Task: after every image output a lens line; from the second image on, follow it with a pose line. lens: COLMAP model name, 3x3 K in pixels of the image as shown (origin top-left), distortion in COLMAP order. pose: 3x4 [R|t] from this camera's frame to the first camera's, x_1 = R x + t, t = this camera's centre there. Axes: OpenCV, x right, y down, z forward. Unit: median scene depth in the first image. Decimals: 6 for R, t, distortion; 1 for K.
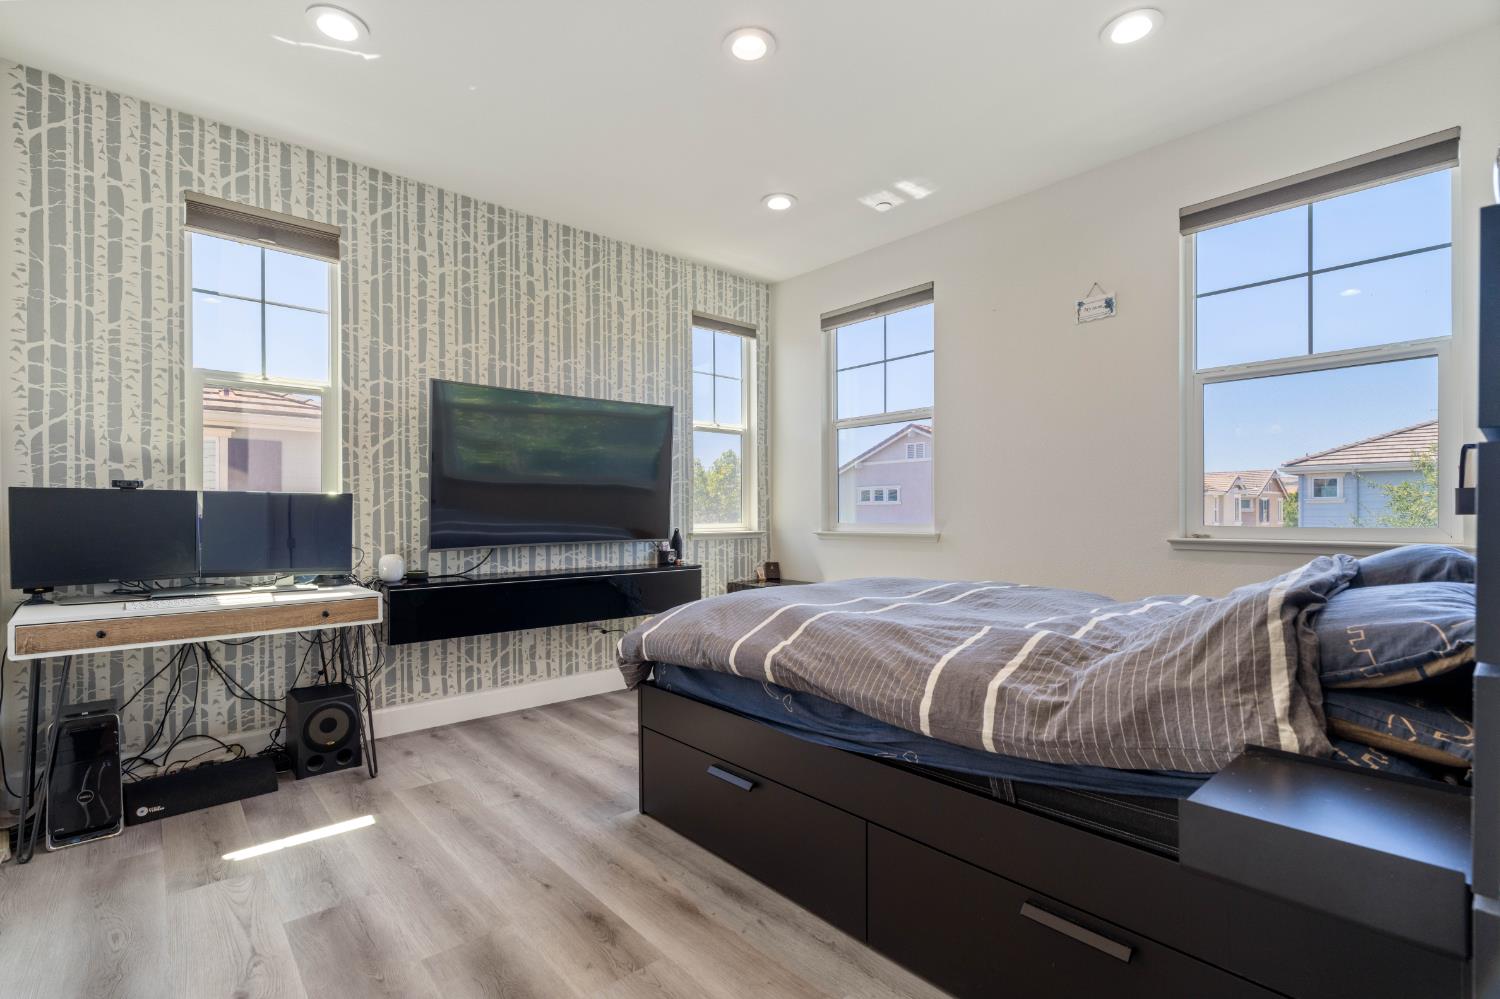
lens RADIAL K [[688.8, 0, 727.7], [0, 688.8, 516.1], [0, 0, 1]] dist [-0.007523, 0.003679]
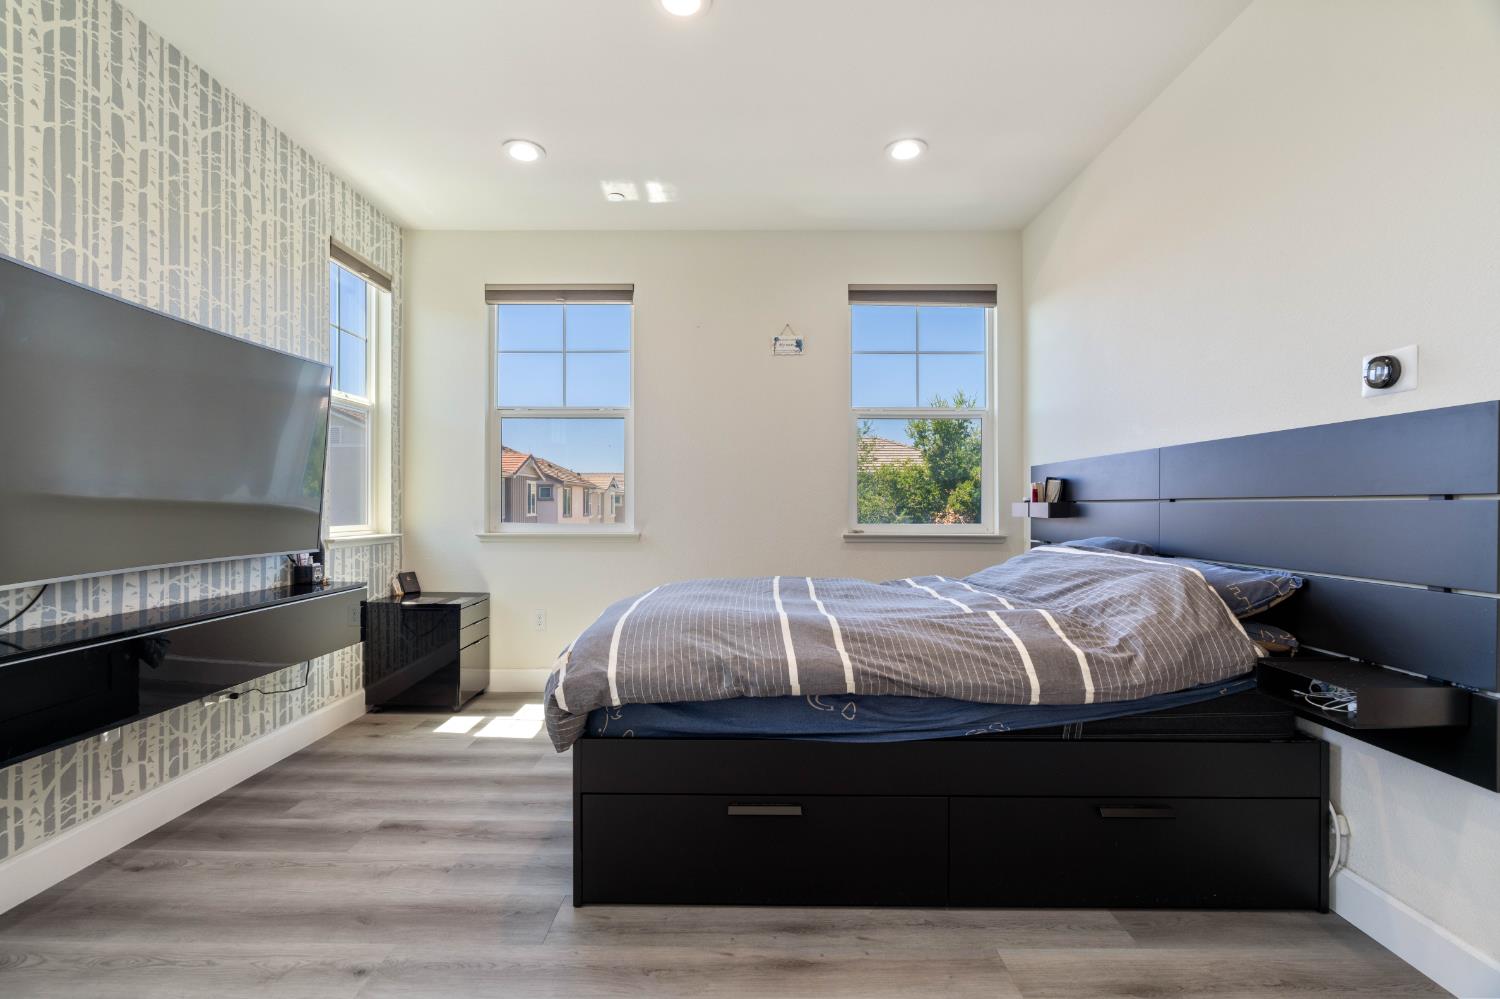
lens RADIAL K [[688.8, 0, 750.3], [0, 688.8, 505.6], [0, 0, 1]] dist [-0.007523, 0.003679]
pose [[0.659648, 0.006566, 0.751546, -0.354597], [-0.002716, 0.999976, -0.006353, -0.009424], [-0.751569, 0.002149, 0.659651, 0.208927]]
